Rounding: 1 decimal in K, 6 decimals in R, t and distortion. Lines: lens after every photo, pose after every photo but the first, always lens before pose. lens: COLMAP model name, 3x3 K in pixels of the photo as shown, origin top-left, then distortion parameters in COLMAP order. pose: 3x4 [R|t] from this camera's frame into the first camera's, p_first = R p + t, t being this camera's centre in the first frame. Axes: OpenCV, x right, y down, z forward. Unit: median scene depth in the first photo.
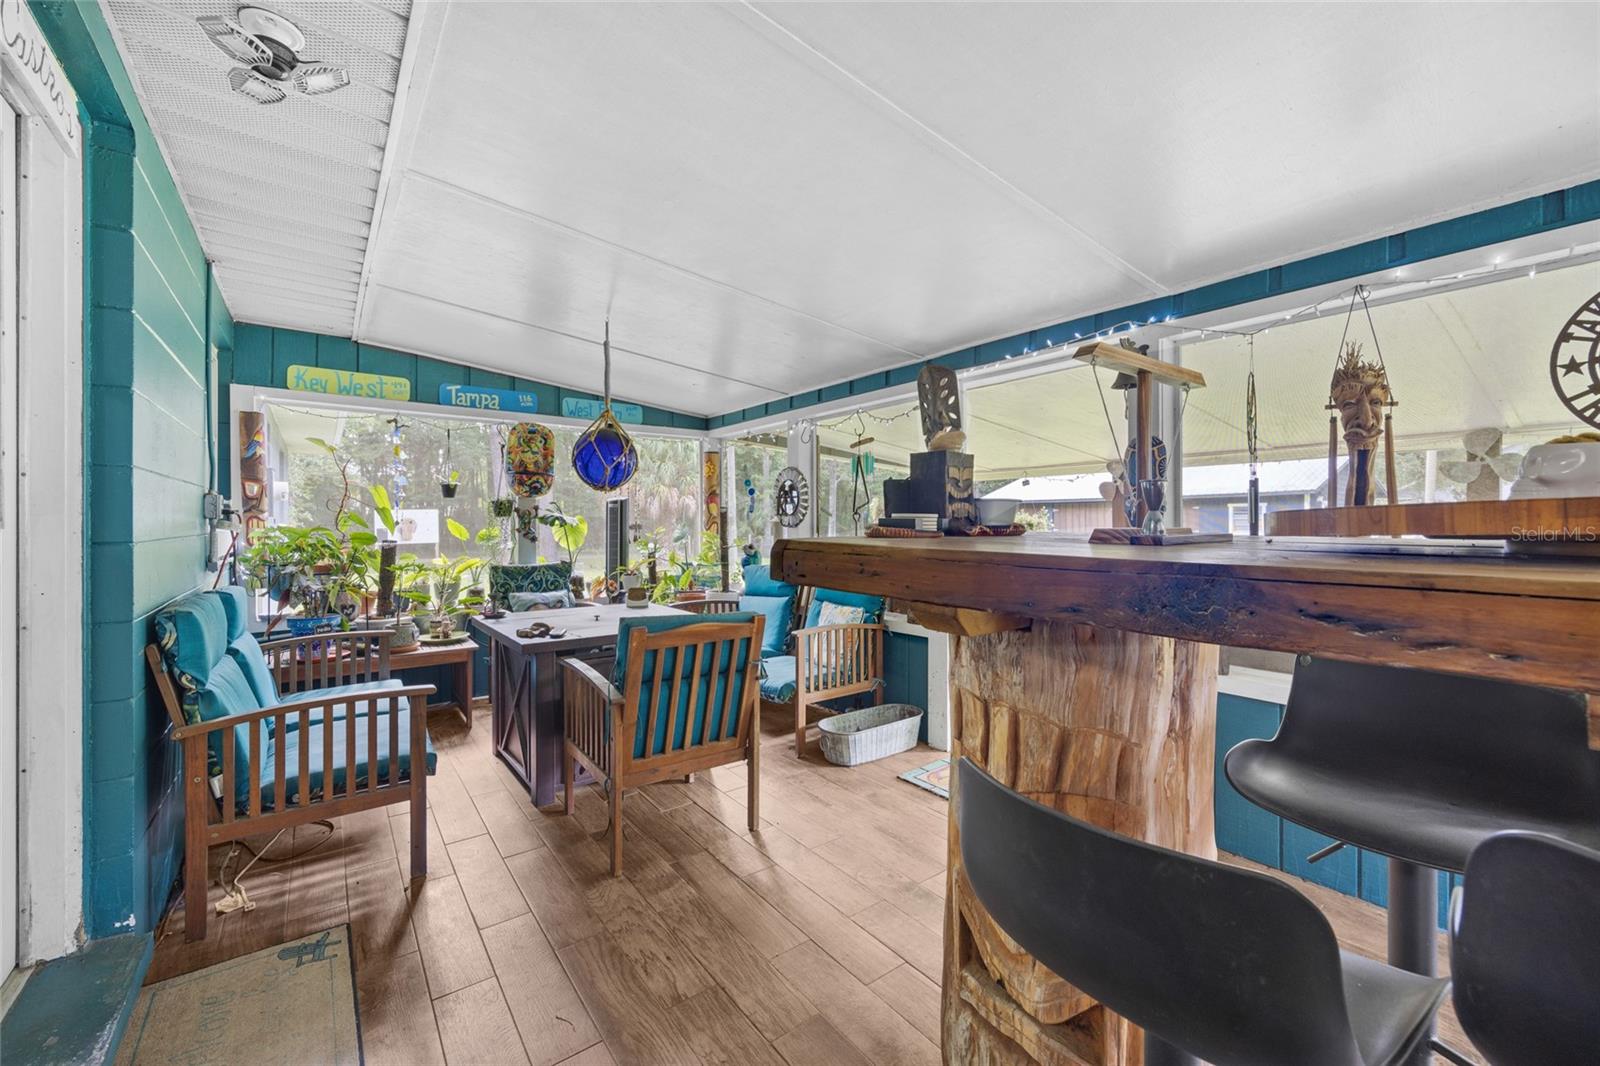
lens RADIAL K [[641.5, 0, 800.7], [0, 641.5, 525.1], [0, 0, 1]] dist [0.001506, 0.000114]
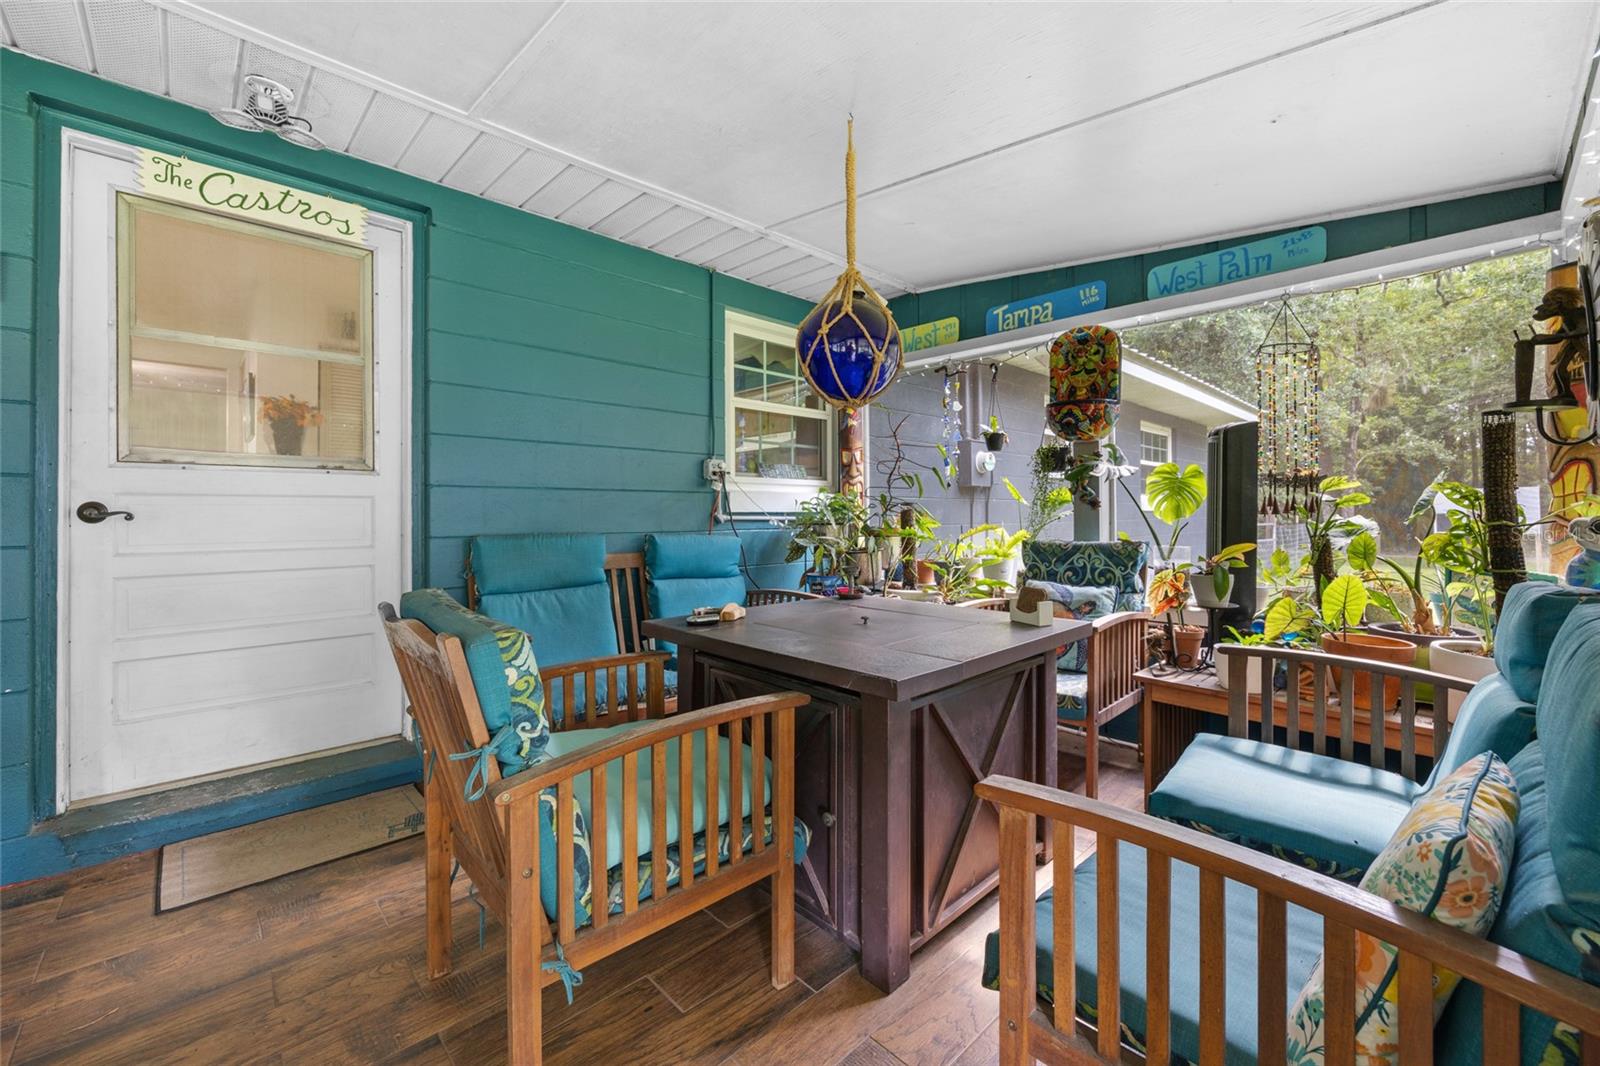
lens RADIAL K [[645.4, 0, 789.4], [0, 645.4, 509.8], [0, 0, 1]] dist [-0.004164, 0.000057]
pose [[0.109186, -0.003241, -0.994016, 0.204172], [-0.004243, 0.999984, -0.003727, 0.032161], [0.994012, 0.004625, 0.109171, 0.635847]]
